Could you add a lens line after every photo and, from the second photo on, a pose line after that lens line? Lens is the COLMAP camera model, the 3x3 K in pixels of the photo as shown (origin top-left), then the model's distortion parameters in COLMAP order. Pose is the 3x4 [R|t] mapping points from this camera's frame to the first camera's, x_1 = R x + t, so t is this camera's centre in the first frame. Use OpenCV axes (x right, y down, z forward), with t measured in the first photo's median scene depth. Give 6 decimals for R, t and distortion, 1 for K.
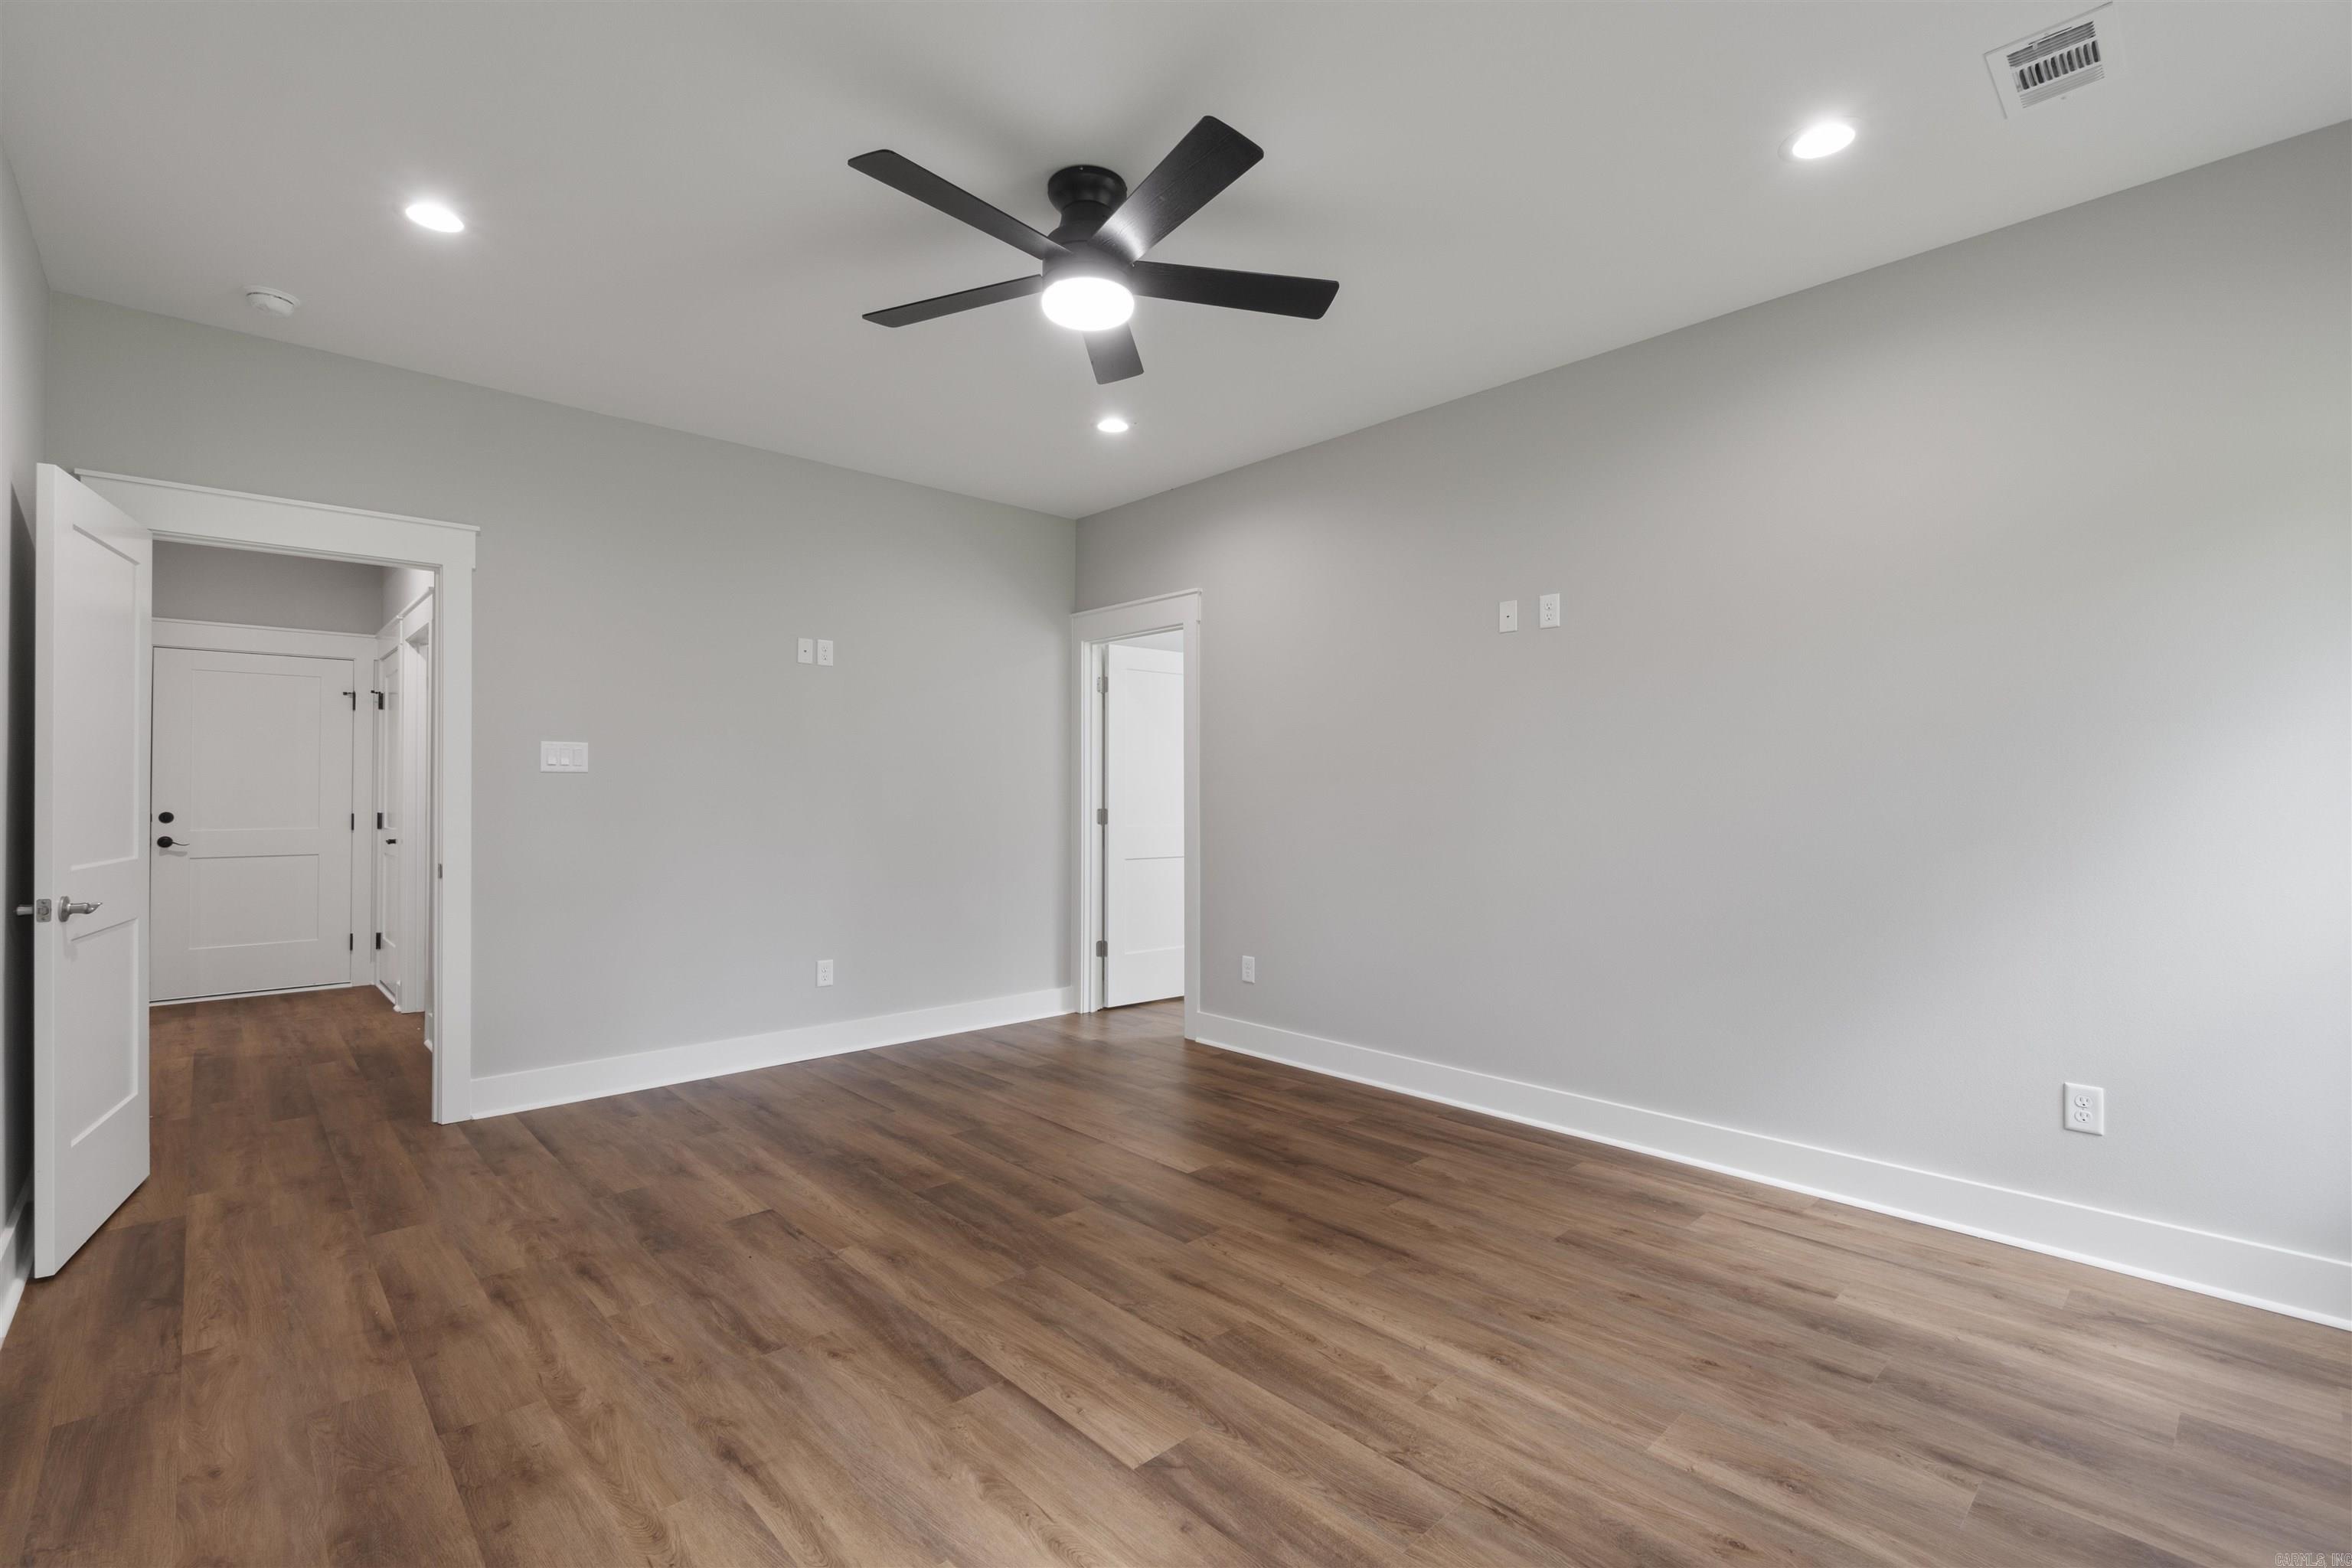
lens RADIAL K [[1019.2, 0, 1159.9], [0, 1019.2, 791.9], [0, 0, 1]] dist [-0.008124, 0.002351]
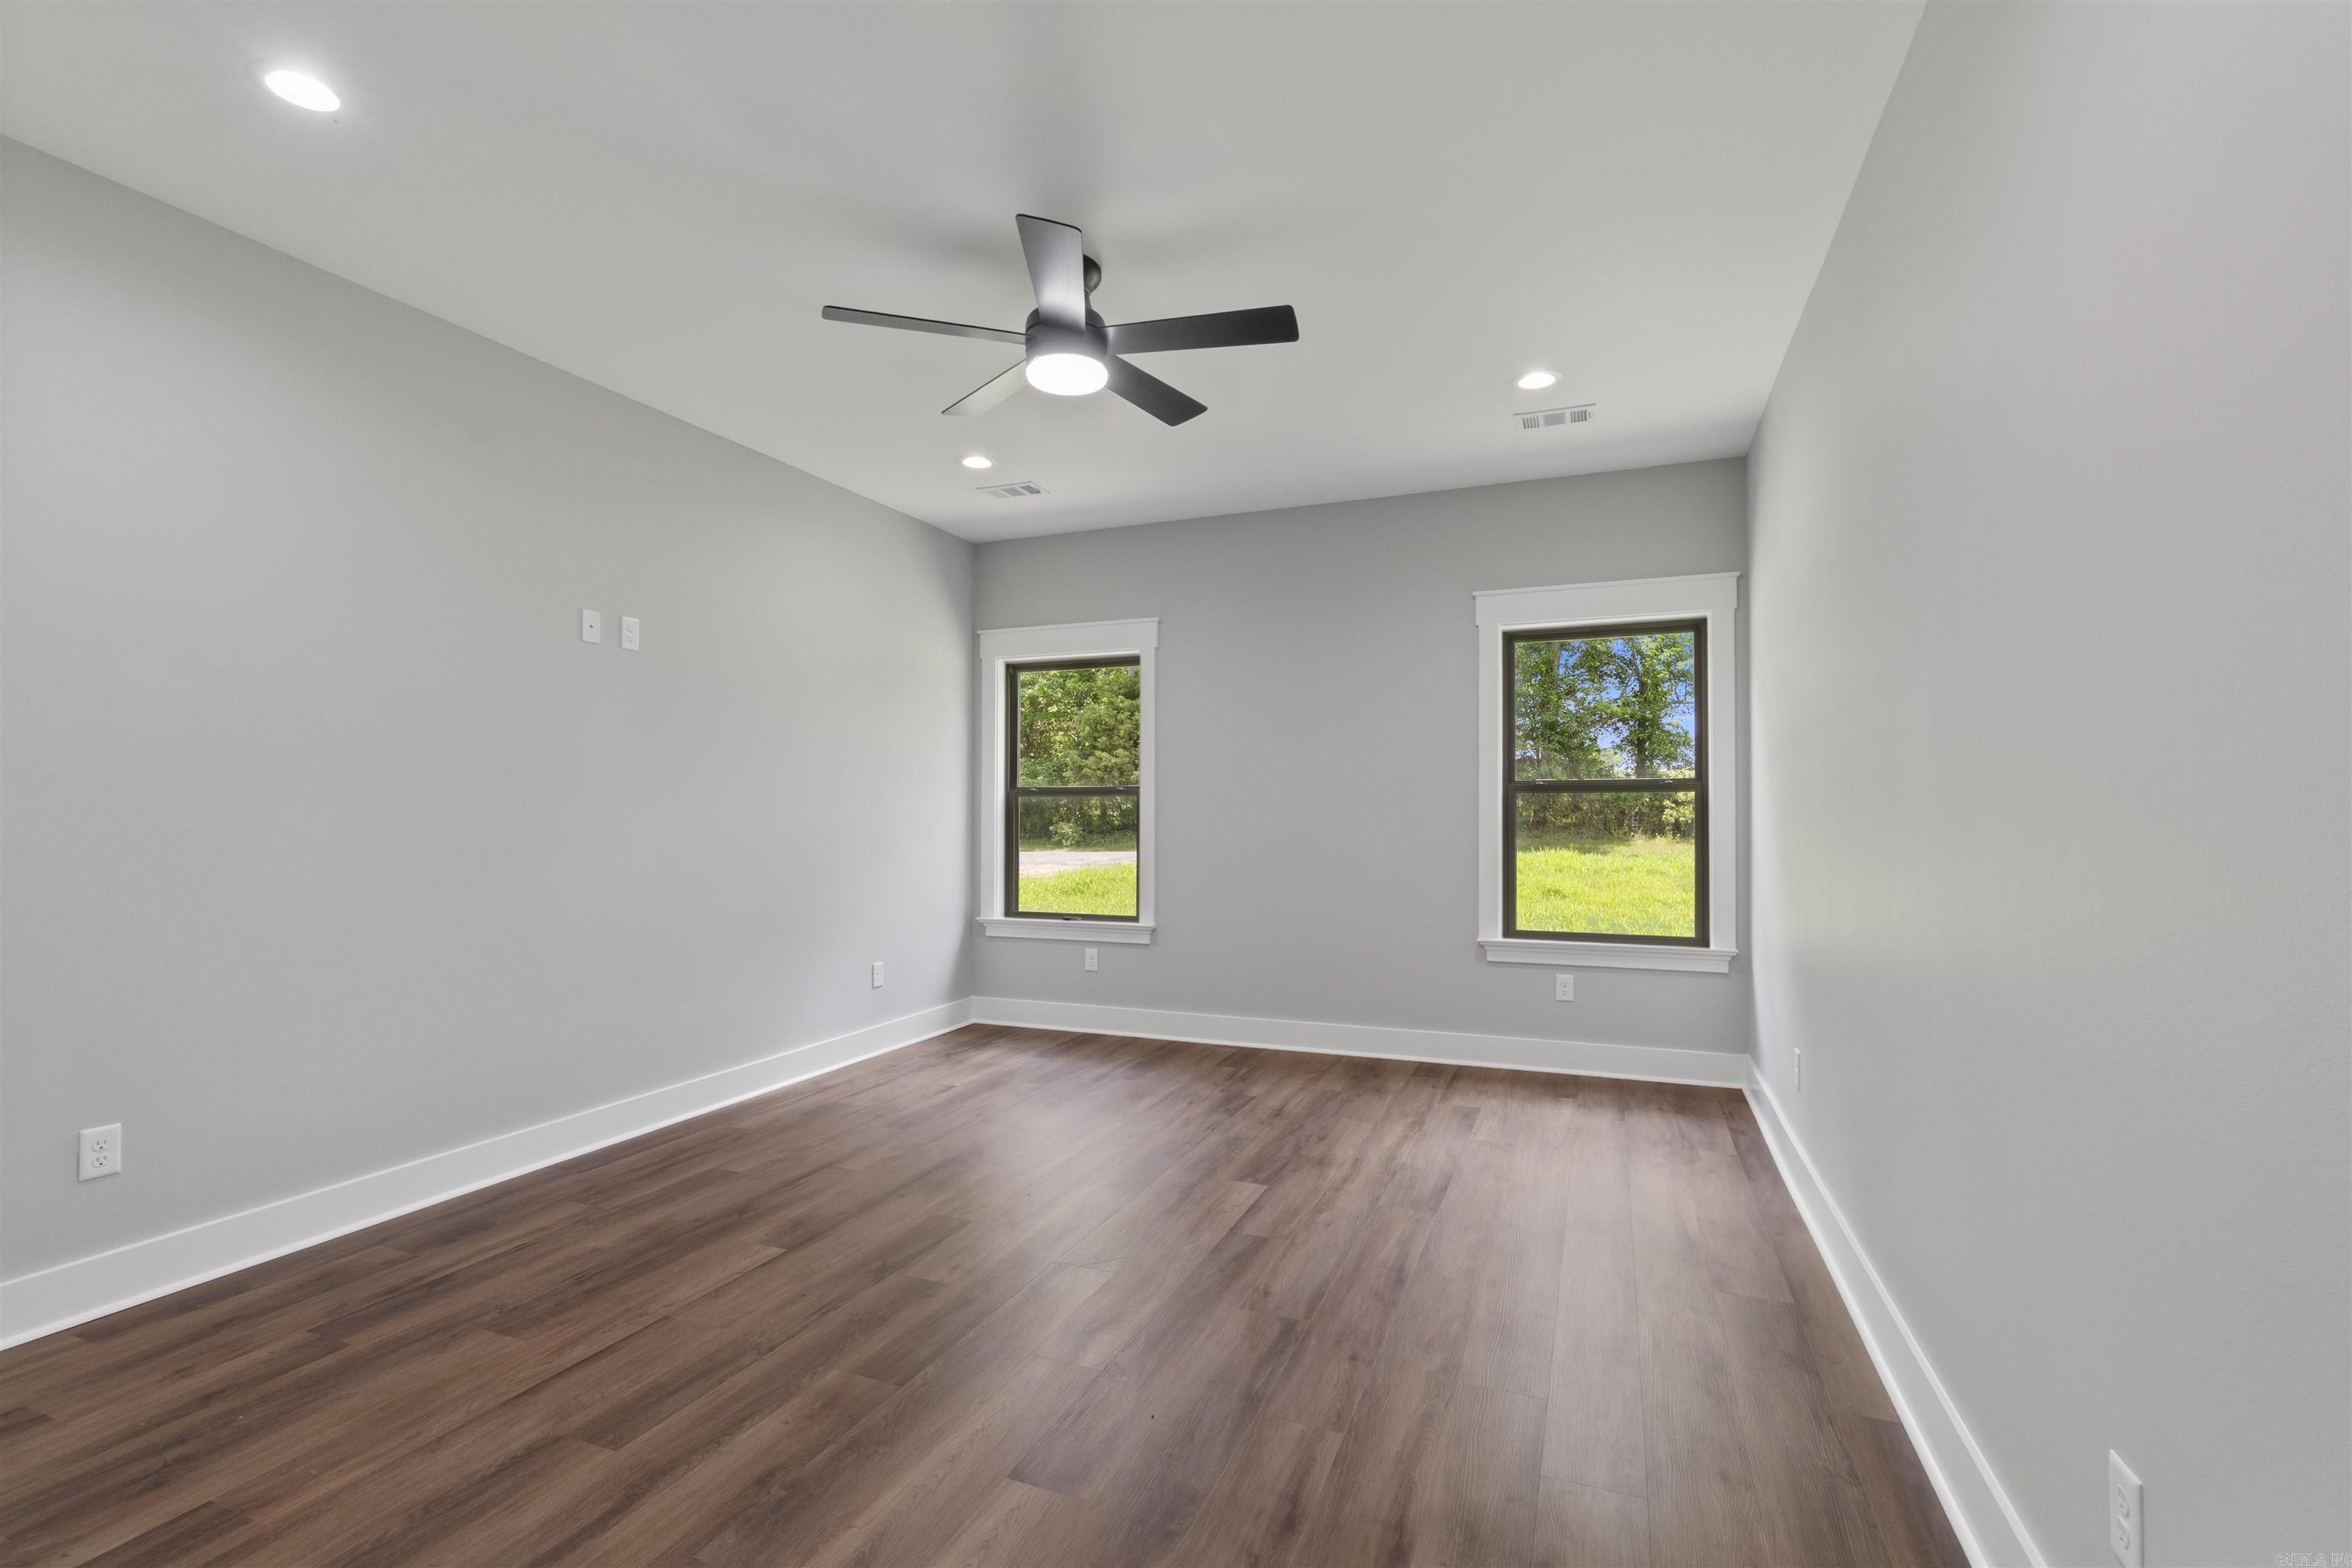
lens RADIAL K [[1019.2, 0, 1180.4], [0, 1019.2, 818.7], [0, 0, 1]] dist [-0.008124, 0.002351]
pose [[-0.403045, -0.007364, 0.915150, -1.024893], [0.001483, 0.999961, 0.008700, 0.001468], [-0.915179, 0.004864, -0.403019, 1.190846]]
